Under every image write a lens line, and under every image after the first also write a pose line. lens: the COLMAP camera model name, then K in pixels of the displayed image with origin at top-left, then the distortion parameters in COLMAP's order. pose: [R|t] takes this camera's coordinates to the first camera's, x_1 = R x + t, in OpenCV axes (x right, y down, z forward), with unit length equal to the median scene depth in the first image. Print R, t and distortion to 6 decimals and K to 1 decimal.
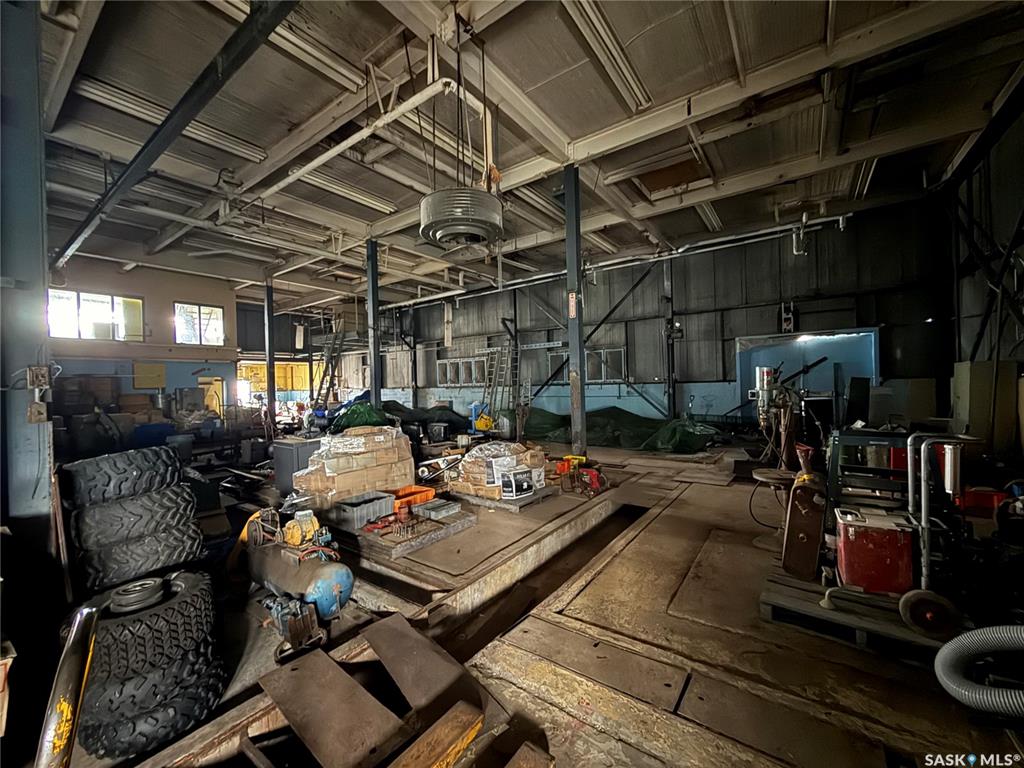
lens RADIAL K [[408.0, 0, 510.6], [0, 408.0, 384.3], [0, 0, 1]] dist [-0.000837, 0.000145]
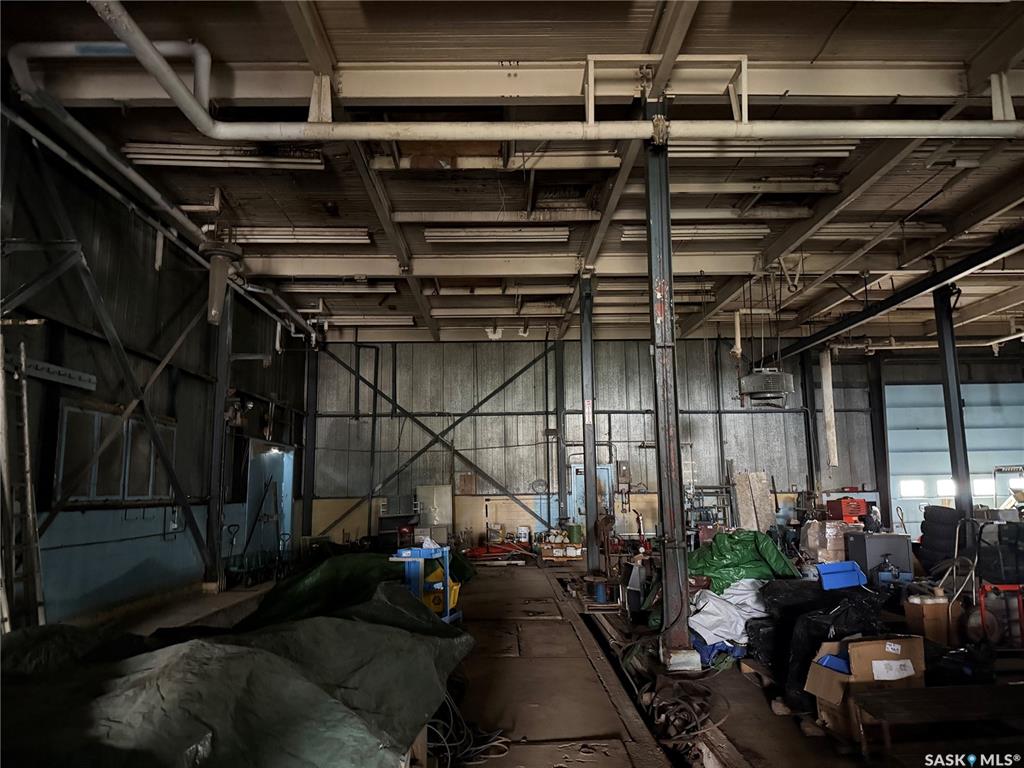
lens RADIAL K [[712.4, 0, 512.0], [0, 712.4, 384.0], [0, 0, 1]] dist [0.123130, -0.200478]
pose [[-0.596084, 0.150945, 0.788606, -0.596433], [0.031797, 0.985837, -0.164663, 0.010860], [-0.802292, -0.073077, -0.592442, 1.168043]]
